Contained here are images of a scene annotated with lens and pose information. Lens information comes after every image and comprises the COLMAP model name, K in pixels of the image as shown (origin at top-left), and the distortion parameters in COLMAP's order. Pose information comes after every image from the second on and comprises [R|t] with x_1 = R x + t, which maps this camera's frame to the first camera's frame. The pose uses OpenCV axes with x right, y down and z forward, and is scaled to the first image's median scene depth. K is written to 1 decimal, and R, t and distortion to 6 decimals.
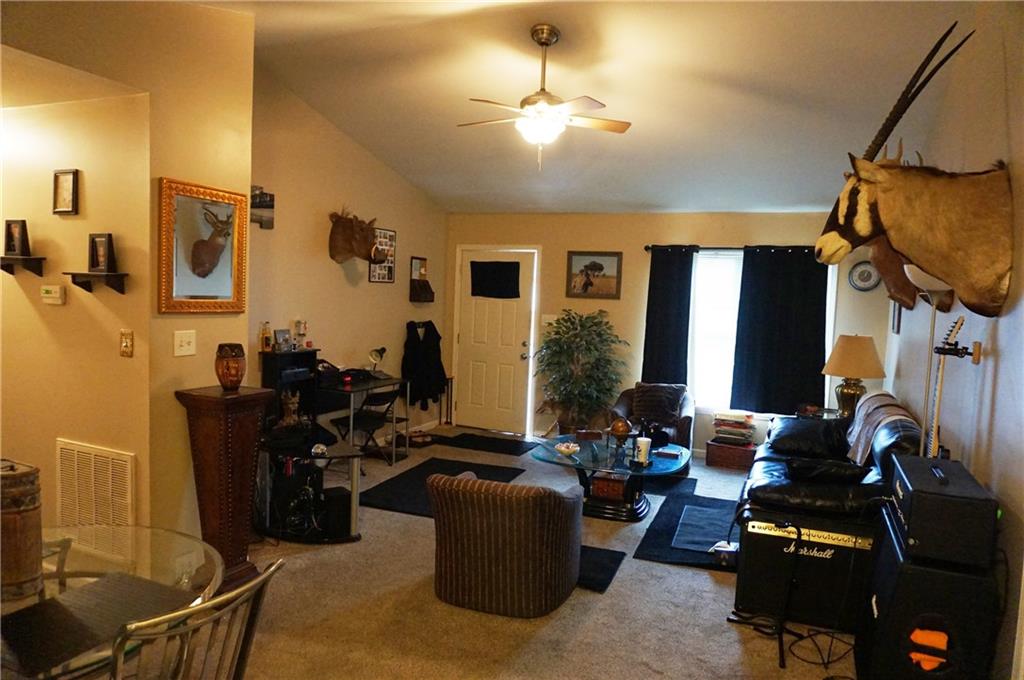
lens RADIAL K [[681.3, 0, 511.6], [0, 681.3, 349.5], [0, 0, 1]] dist [-0.058666, 0.045946]
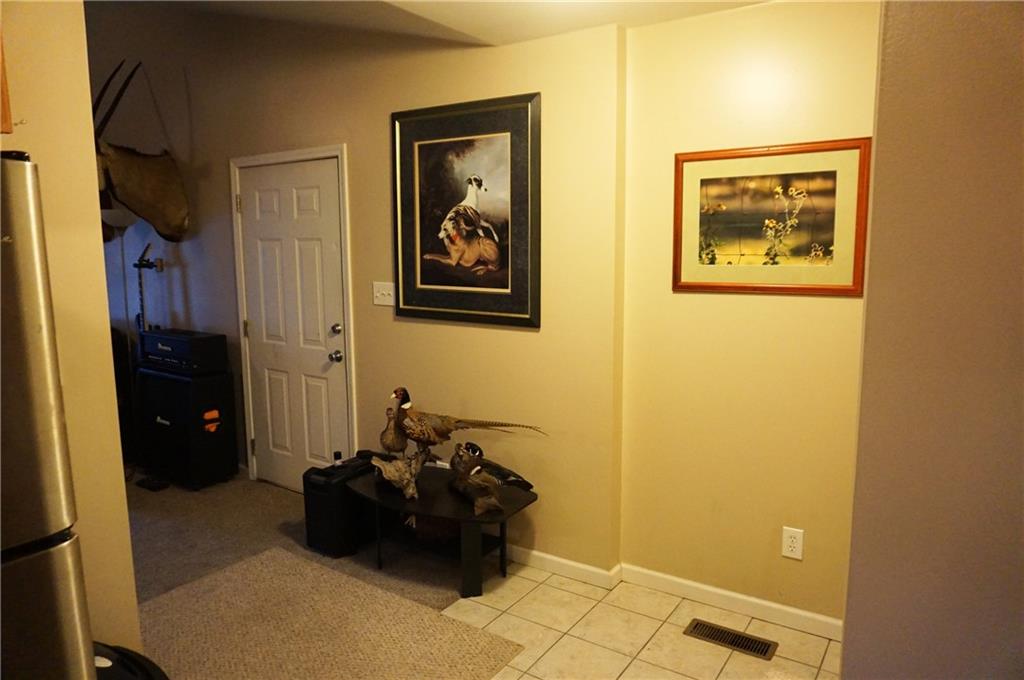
lens RADIAL K [[689.2, 0, 509.1], [0, 689.2, 346.4], [0, 0, 1]] dist [-0.050440, 0.037840]
pose [[0.180843, -0.172906, 0.968194, -0.869661], [0.085109, 0.983484, 0.159739, 0.007816], [-0.979823, 0.053514, 0.192572, -0.163086]]
